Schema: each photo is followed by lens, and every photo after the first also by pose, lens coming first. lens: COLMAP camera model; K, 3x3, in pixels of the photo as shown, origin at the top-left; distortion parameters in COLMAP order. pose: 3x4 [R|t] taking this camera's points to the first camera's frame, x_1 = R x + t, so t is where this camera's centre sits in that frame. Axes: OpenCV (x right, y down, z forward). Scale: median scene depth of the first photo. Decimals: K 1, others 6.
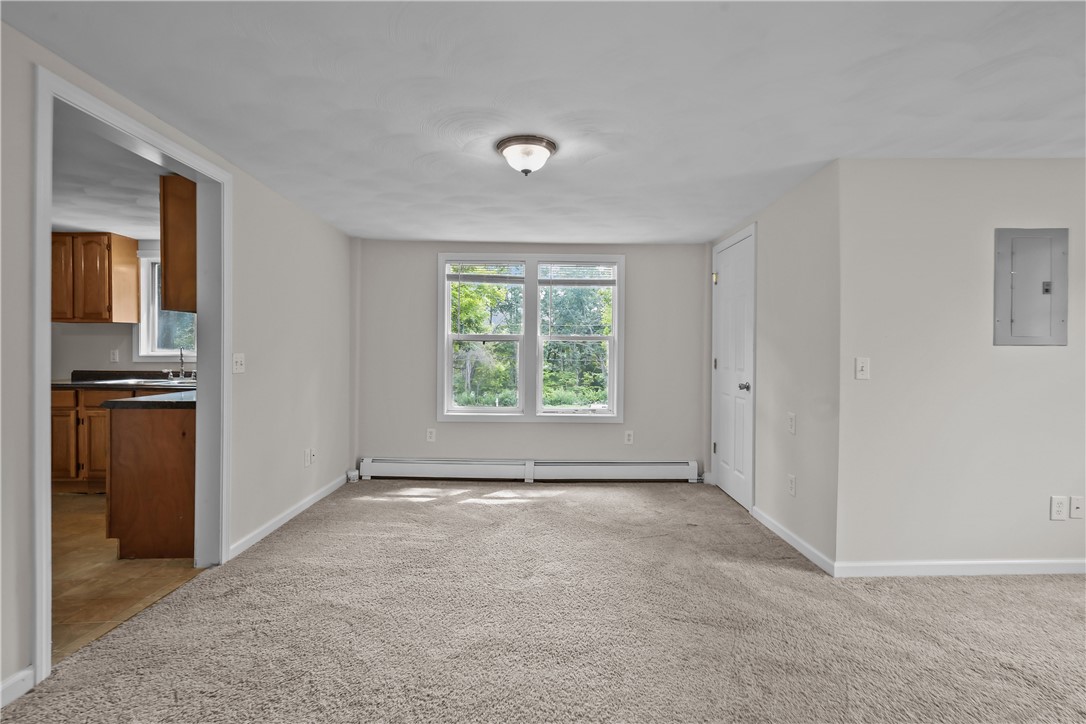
lens RADIAL K [[523.1, 0, 533.3], [0, 523.1, 351.4], [0, 0, 1]] dist [-0.008355, 0.005325]
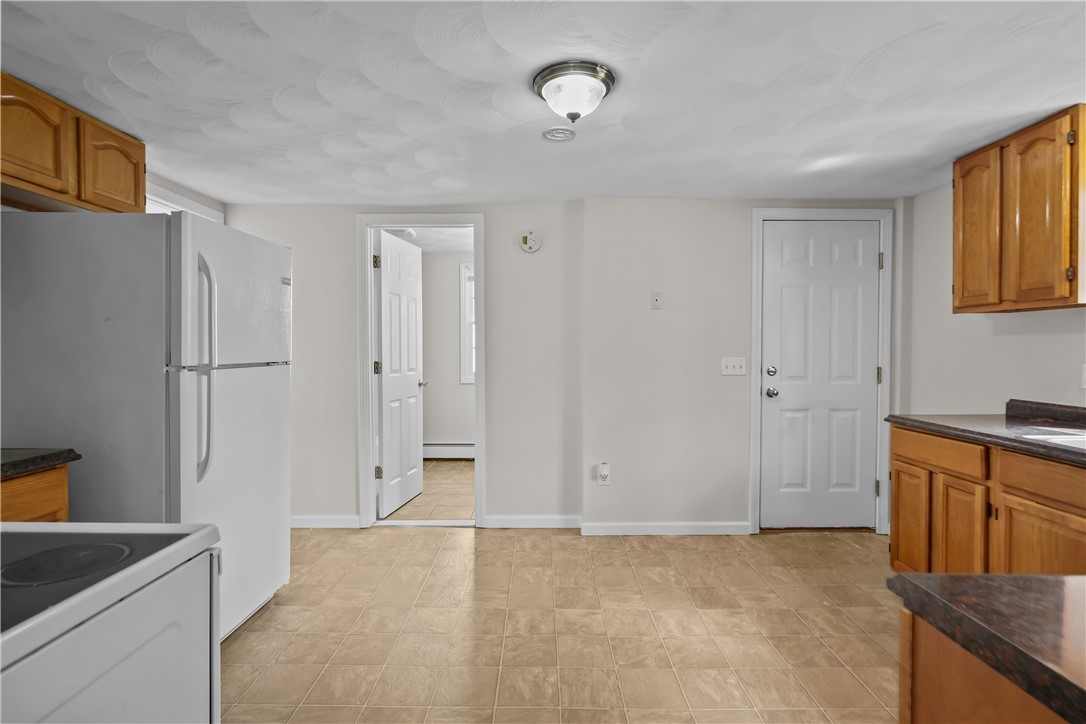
lens RADIAL K [[523.1, 0, 544.1], [0, 523.1, 355.8], [0, 0, 1]] dist [-0.008355, 0.005325]
pose [[0.015863, 0.012991, -0.999790, -0.365233], [-0.008728, 0.999879, 0.012854, -0.013005], [0.999836, 0.008522, 0.015975, 0.535040]]
